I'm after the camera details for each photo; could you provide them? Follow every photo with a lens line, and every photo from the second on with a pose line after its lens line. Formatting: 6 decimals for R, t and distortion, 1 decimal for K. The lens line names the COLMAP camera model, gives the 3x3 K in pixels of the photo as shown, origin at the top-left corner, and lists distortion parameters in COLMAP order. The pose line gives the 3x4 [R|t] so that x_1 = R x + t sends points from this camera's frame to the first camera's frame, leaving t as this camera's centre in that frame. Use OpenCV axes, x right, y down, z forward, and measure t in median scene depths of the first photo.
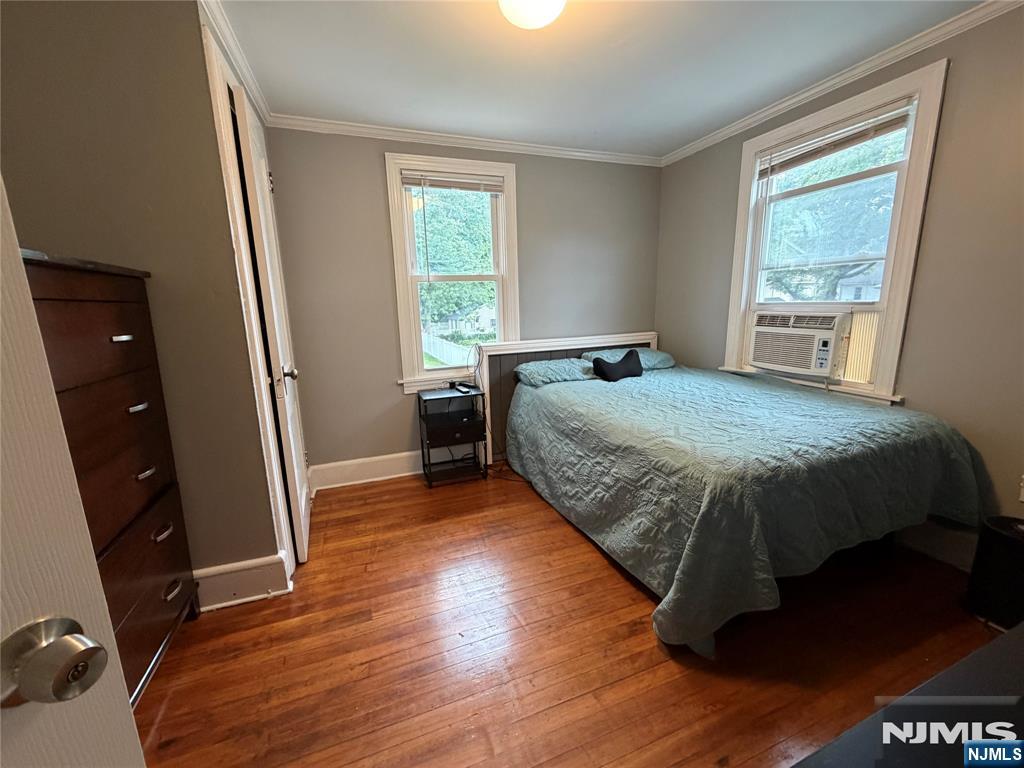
lens RADIAL K [[408.3, 0, 509.6], [0, 408.3, 383.7], [0, 0, 1]] dist [0.002030, -0.000069]
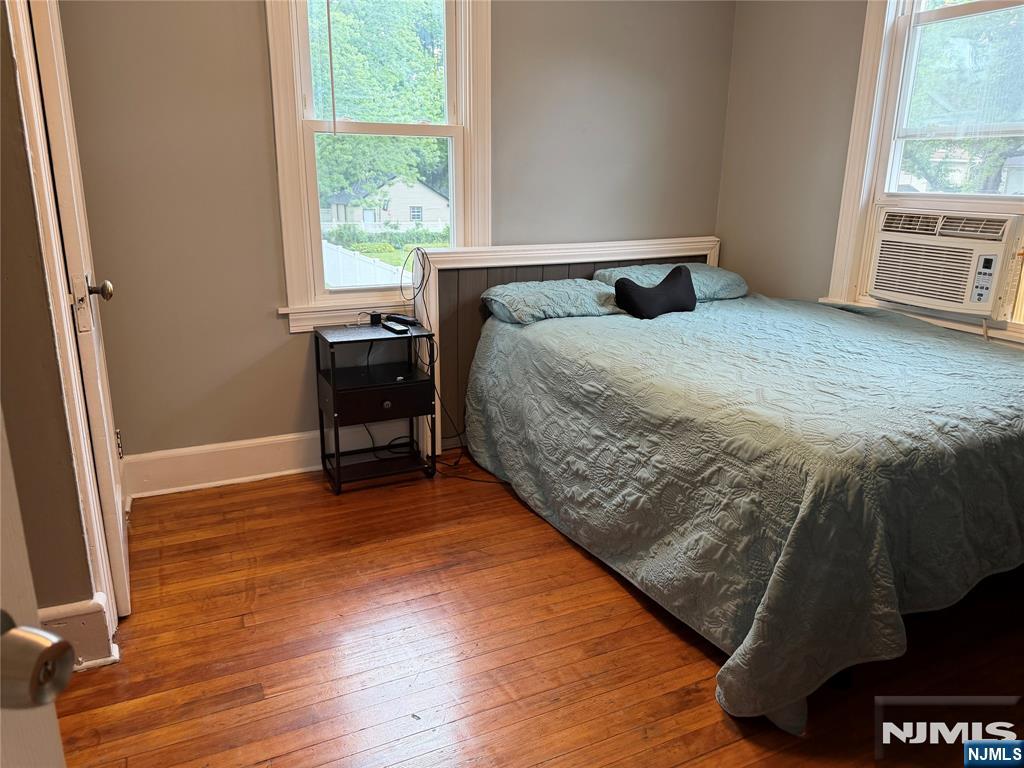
lens RADIAL K [[719.1, 0, 510.5], [0, 719.1, 377.7], [0, 0, 1]] dist [0.104361, -0.153413]
pose [[0.995223, 0.013719, 0.096661, -0.062427], [-0.020690, 0.997227, 0.071492, 0.012283], [-0.095412, -0.073150, 0.992746, -0.055813]]
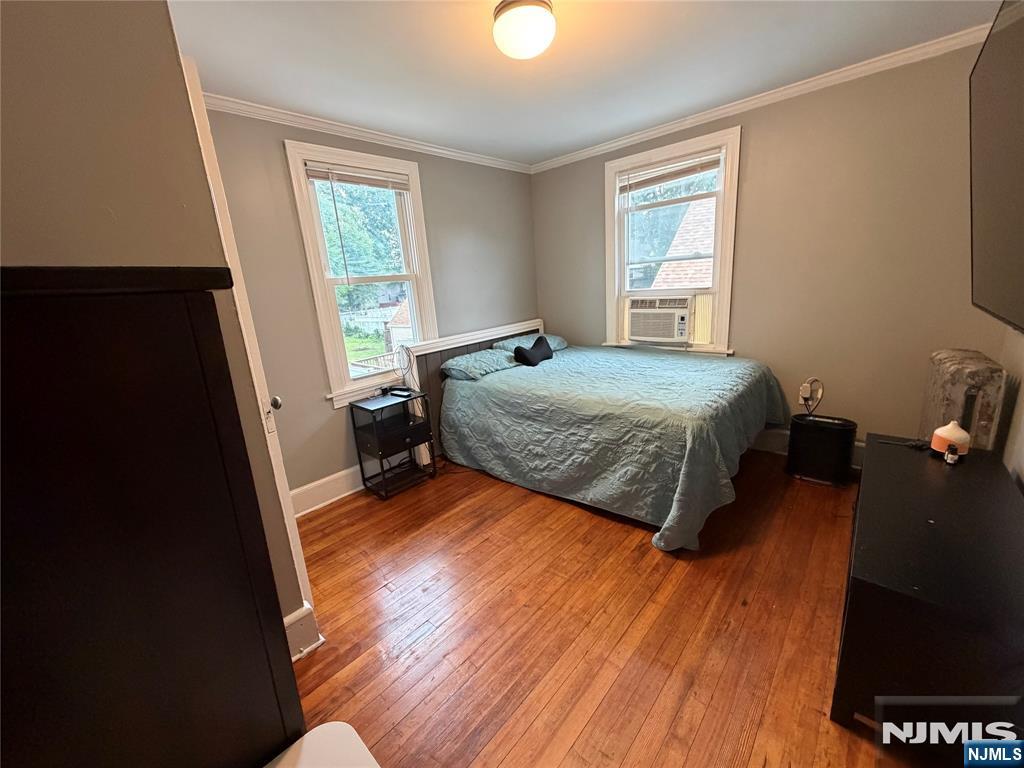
lens RADIAL K [[408.3, 0, 509.6], [0, 408.3, 383.7], [0, 0, 1]] dist [0.002030, -0.000069]
pose [[0.891124, -0.147116, 0.429249, -0.381691], [0.135692, 0.989093, 0.057293, -0.038369], [-0.432996, 0.007190, 0.901367, 0.006494]]
